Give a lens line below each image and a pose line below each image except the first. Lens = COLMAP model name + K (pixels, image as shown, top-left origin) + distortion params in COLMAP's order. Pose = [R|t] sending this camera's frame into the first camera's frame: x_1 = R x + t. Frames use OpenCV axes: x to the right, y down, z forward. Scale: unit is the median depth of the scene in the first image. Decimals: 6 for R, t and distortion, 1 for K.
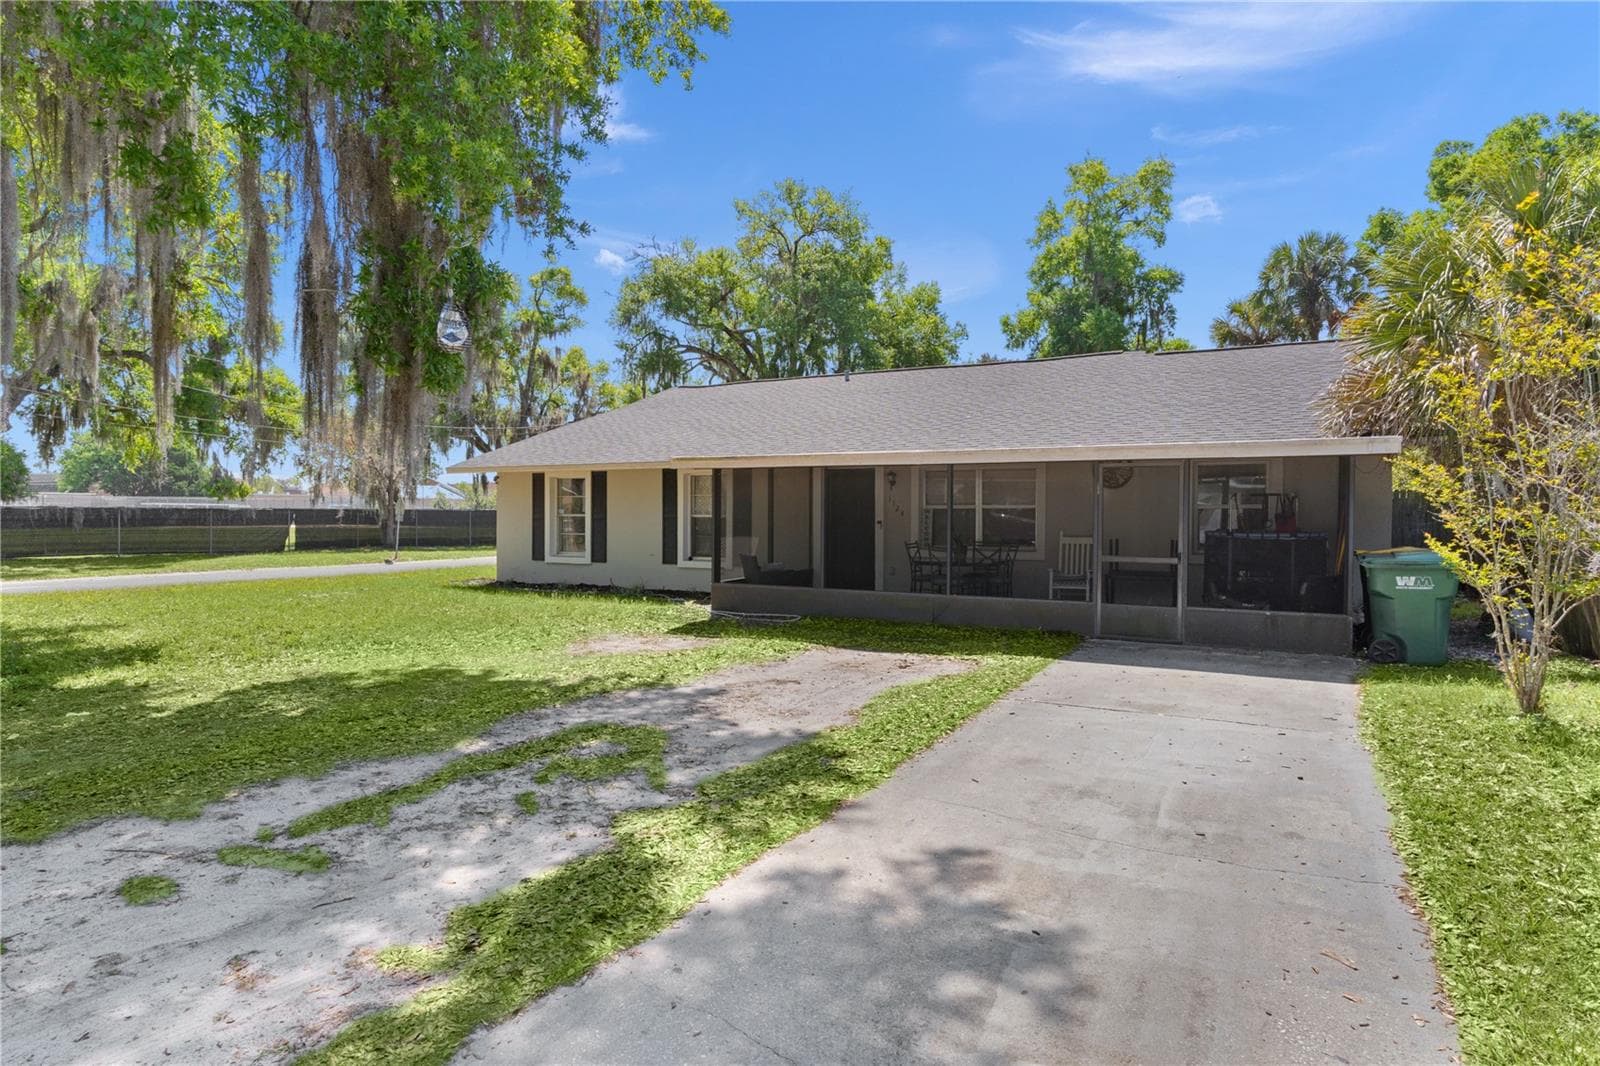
lens RADIAL K [[893.0, 0, 687.0], [0, 893.0, 514.8], [0, 0, 1]] dist [0.007158, 0.002032]
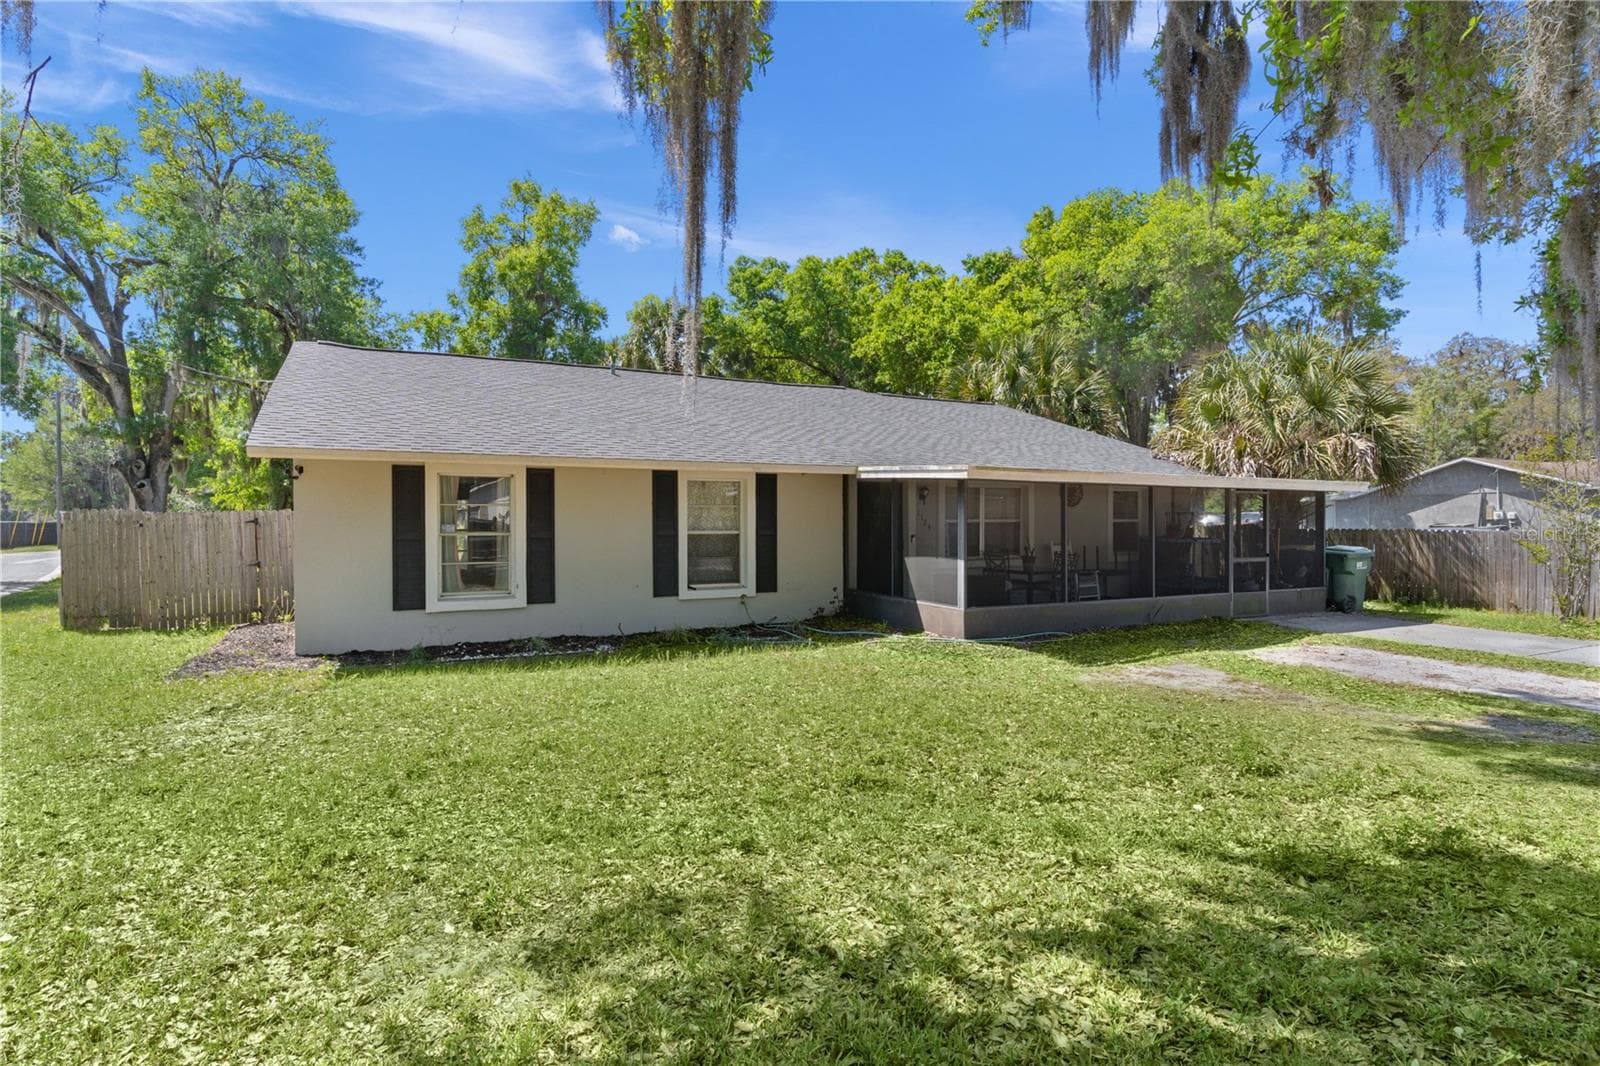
lens RADIAL K [[893.0, 0, 687.0], [0, 893.0, 514.8], [0, 0, 1]] dist [0.007158, 0.002032]
pose [[0.515327, 0.000211, 0.856993, -0.781669], [0.004647, 0.999985, -0.003041, -0.013569], [-0.856981, 0.005549, 0.515319, 0.698226]]
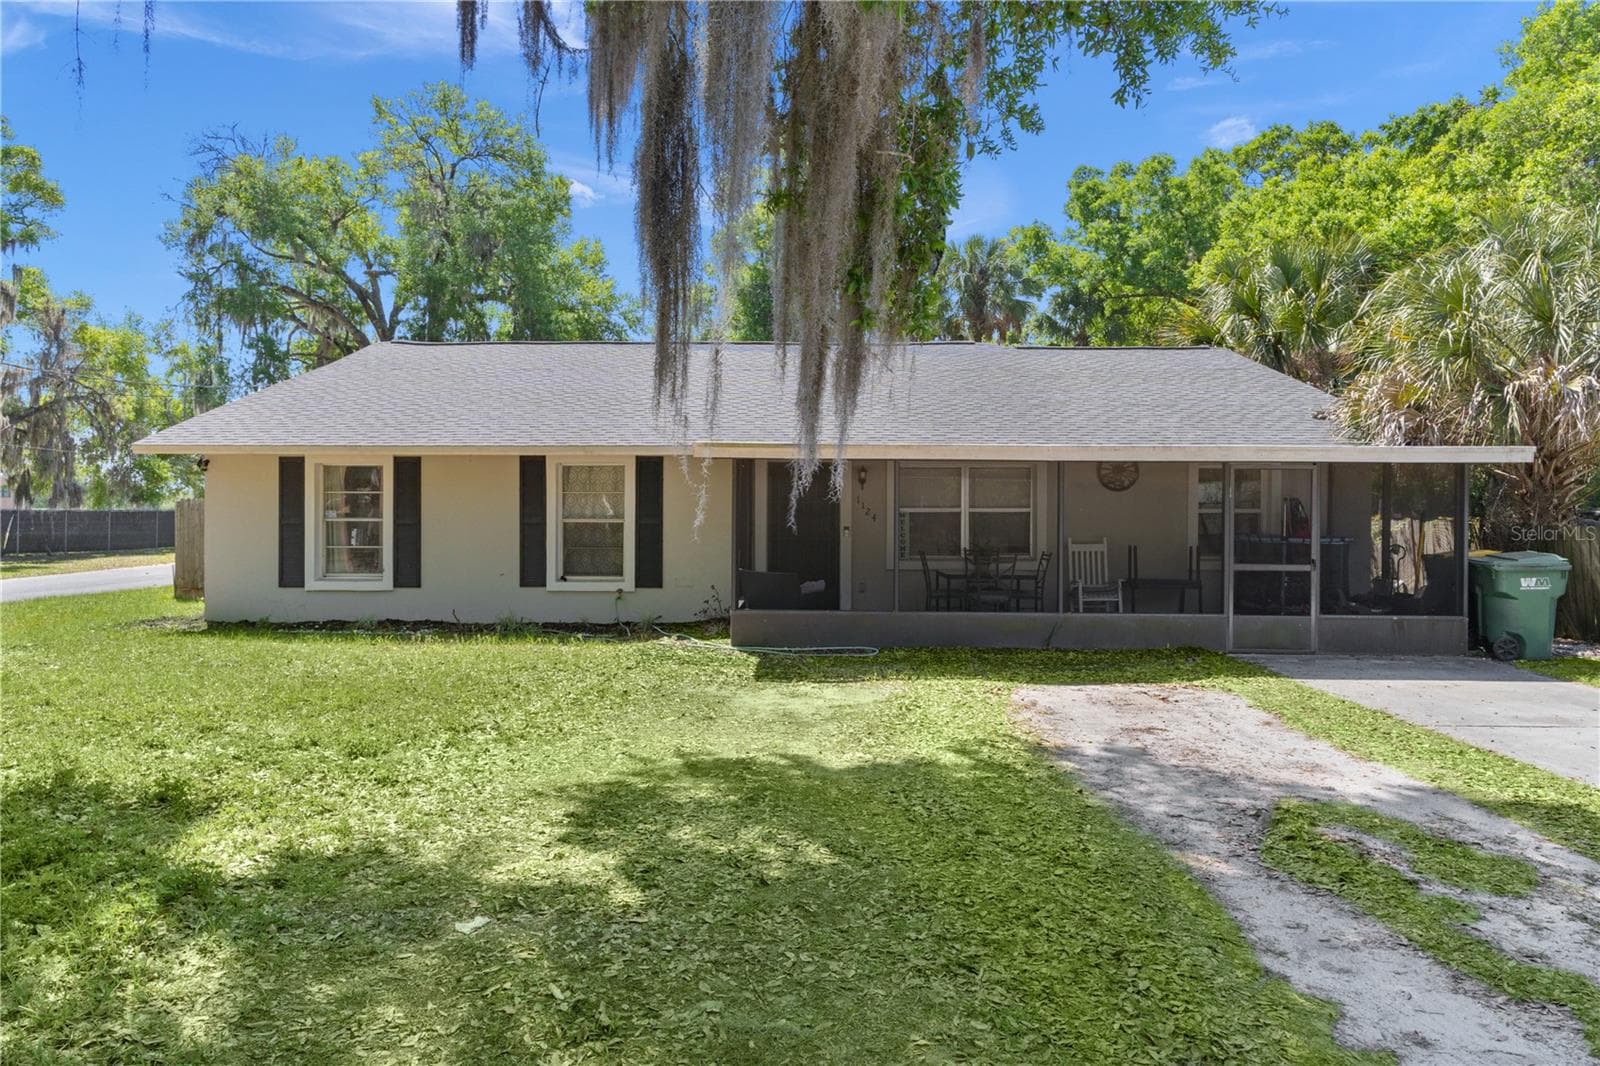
lens RADIAL K [[1090.5, 0, 658.9], [0, 1090.5, 528.1], [0, 0, 1]] dist [0.004425, 0.001746]
pose [[0.879680, -0.004941, 0.475540, -0.416390], [-0.000315, 0.999940, 0.010973, -0.002722], [-0.475565, -0.009802, 0.879626, 0.194950]]
